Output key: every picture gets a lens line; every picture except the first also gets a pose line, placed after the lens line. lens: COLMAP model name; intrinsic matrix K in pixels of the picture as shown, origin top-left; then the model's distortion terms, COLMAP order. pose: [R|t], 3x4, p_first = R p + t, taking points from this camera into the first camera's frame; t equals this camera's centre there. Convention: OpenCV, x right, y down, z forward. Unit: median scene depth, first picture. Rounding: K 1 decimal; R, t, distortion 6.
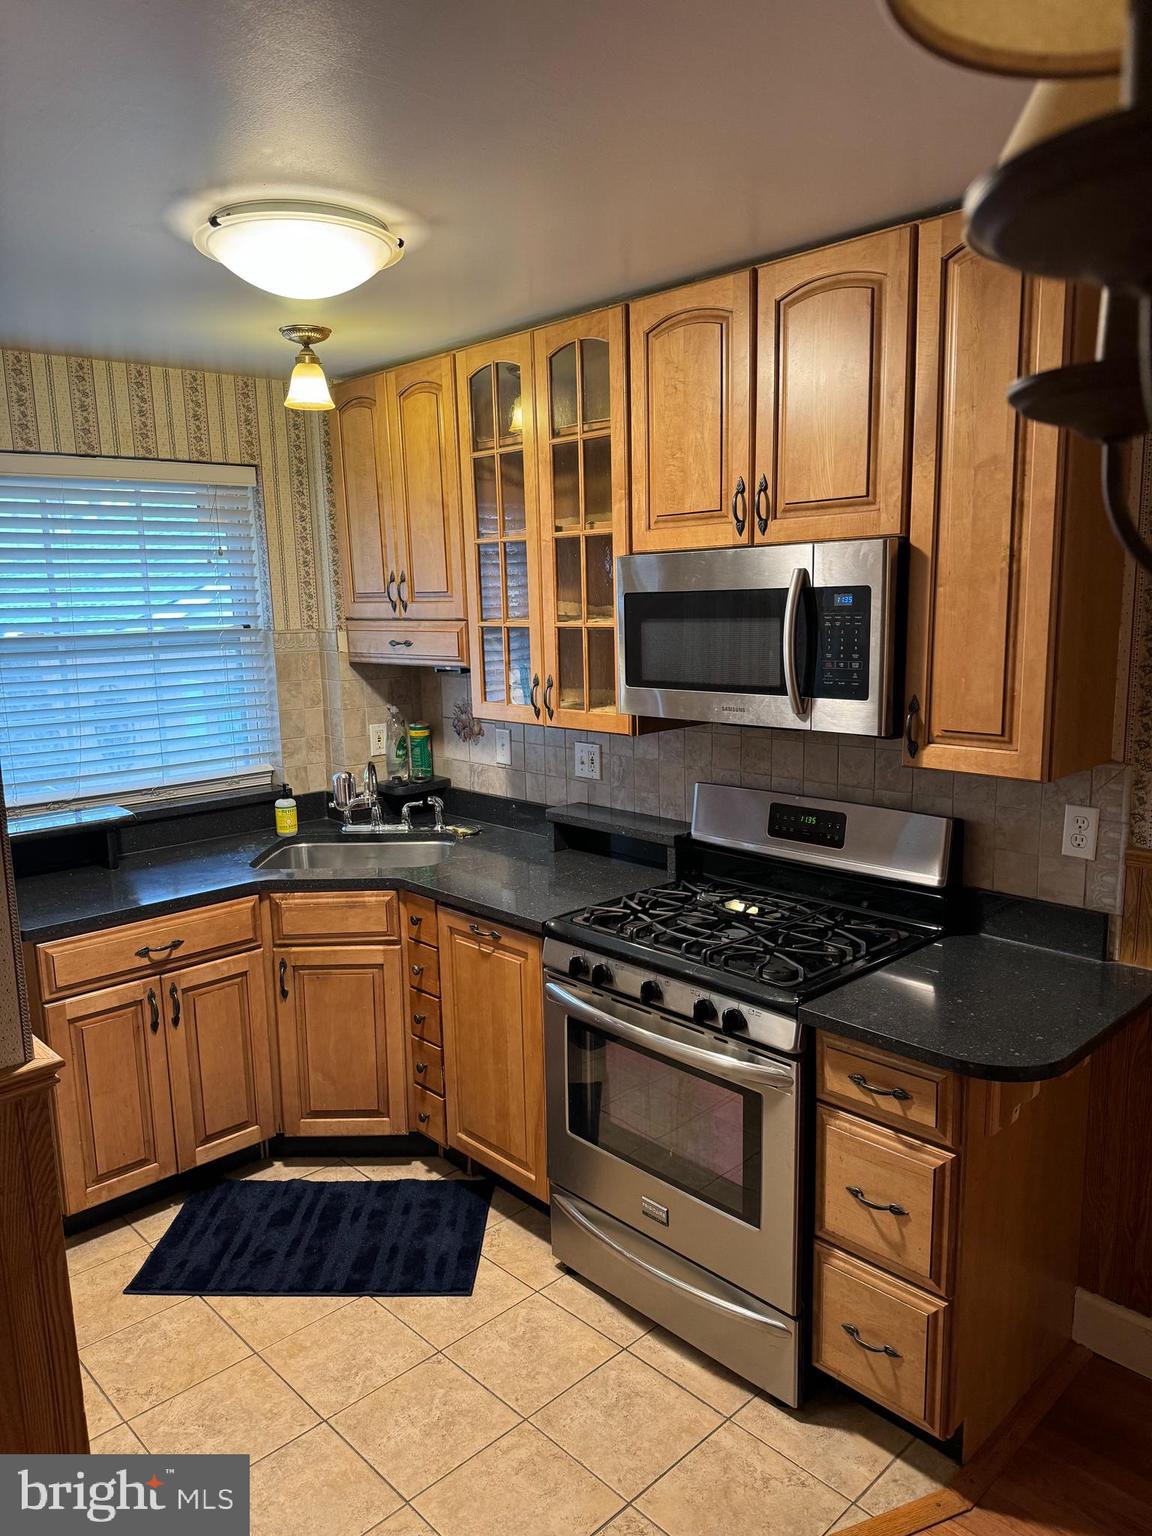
lens RADIAL K [[1093.1, 0, 578.3], [0, 1093.1, 773.5], [0, 0, 1]] dist [0.105301, -0.133479]
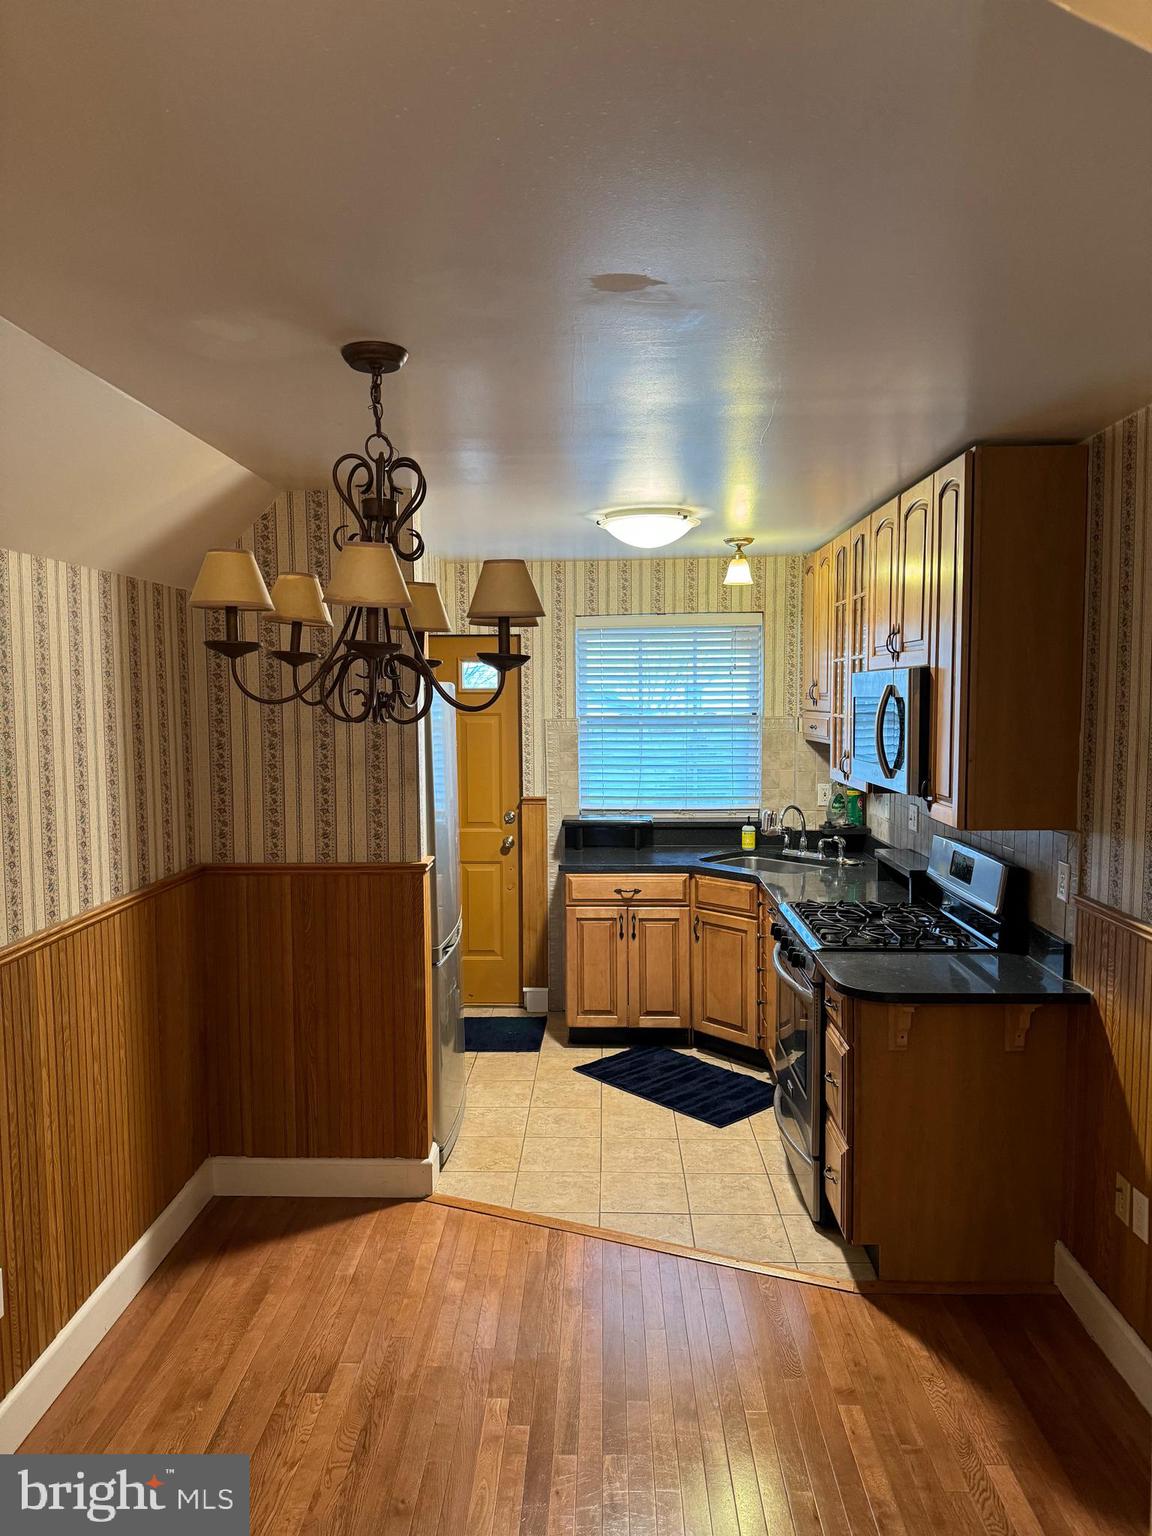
lens RADIAL K [[1093.1, 0, 578.3], [0, 1093.1, 773.5], [0, 0, 1]] dist [0.105301, -0.133479]
pose [[0.701418, 0.073945, -0.708905, 0.742259], [-0.134839, 0.990410, -0.030107, 0.033550], [0.699880, 0.116705, 0.704662, -0.284592]]
